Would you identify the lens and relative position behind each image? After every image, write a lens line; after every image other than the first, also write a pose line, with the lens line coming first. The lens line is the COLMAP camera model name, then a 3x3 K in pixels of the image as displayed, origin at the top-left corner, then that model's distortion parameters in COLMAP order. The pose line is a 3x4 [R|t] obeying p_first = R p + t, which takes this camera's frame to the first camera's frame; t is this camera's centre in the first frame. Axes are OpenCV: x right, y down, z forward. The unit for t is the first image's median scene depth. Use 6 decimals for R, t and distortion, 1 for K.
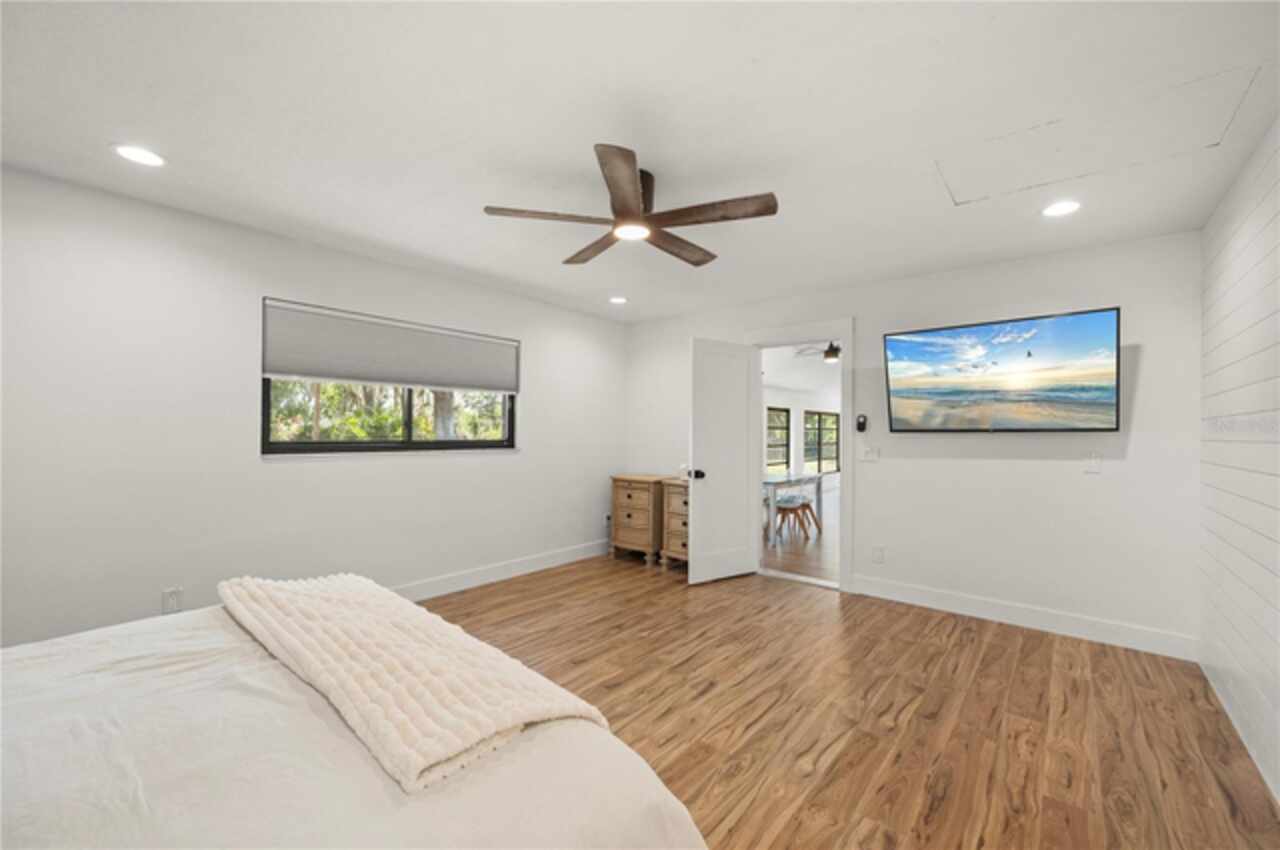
lens RADIAL K [[508.7, 0, 643.6], [0, 508.7, 419.1], [0, 0, 1]] dist [0.000415, -0.000171]
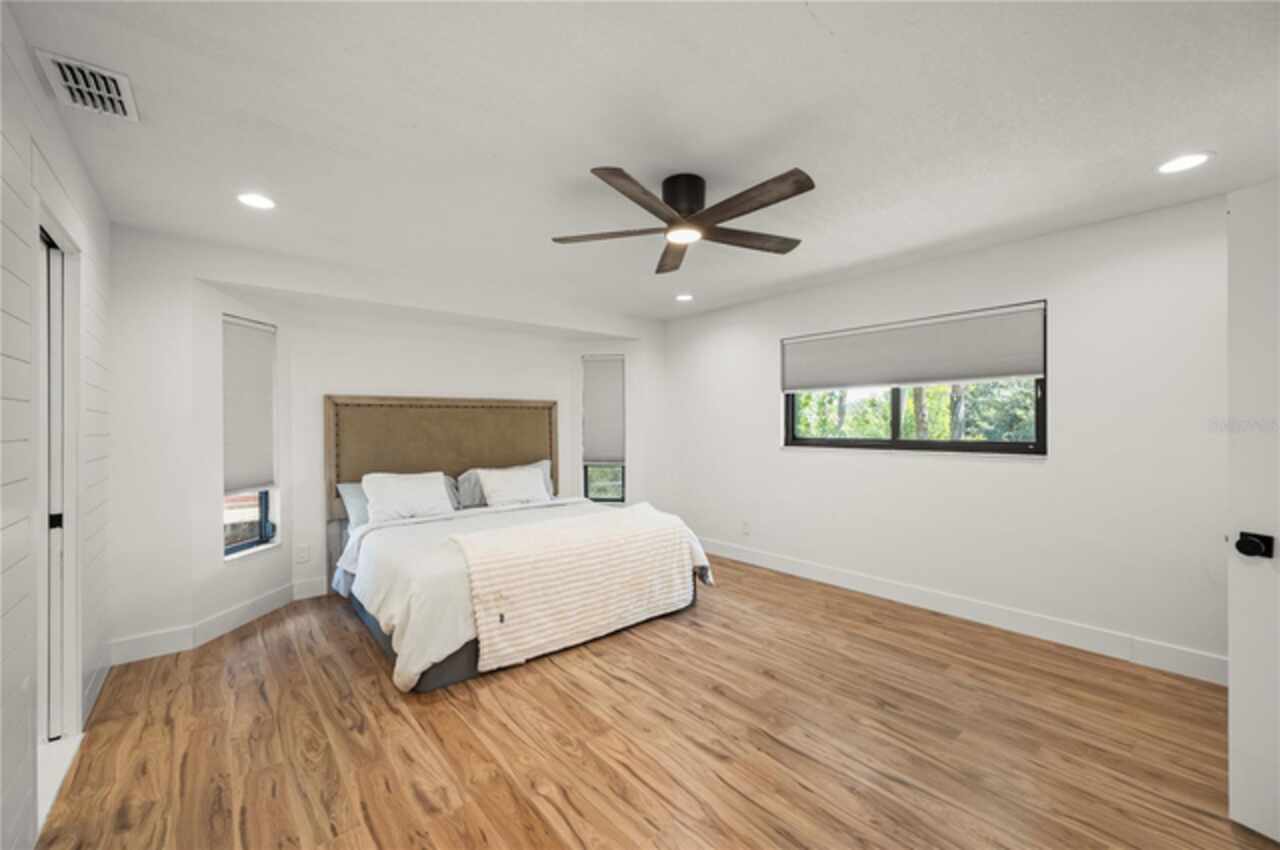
lens RADIAL K [[508.7, 0, 647.1], [0, 508.7, 414.8], [0, 0, 1]] dist [0.000415, -0.000171]
pose [[-0.164971, -0.027564, -0.985913, 0.782620], [0.023098, 0.999227, -0.031801, 0.017254], [0.986028, -0.028019, -0.164207, 0.862752]]
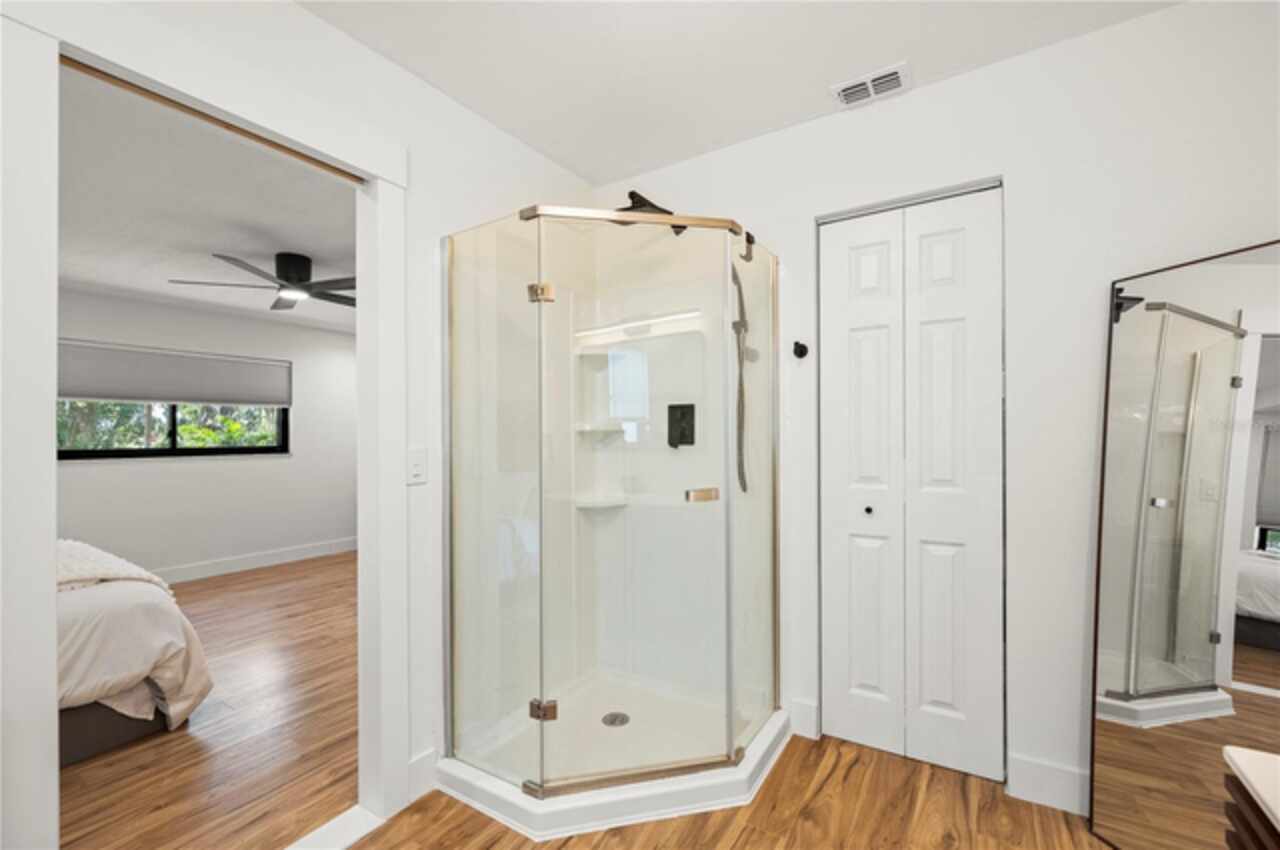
lens RADIAL K [[532.7, 0, 644.0], [0, 532.7, 418.3], [0, 0, 1]] dist [-0.003023, 0.000382]
pose [[0.989825, -0.017496, 0.141210, 0.577818], [0.020275, 0.999628, -0.018265, 0.023757], [-0.140838, 0.020942, 0.989811, -0.491279]]
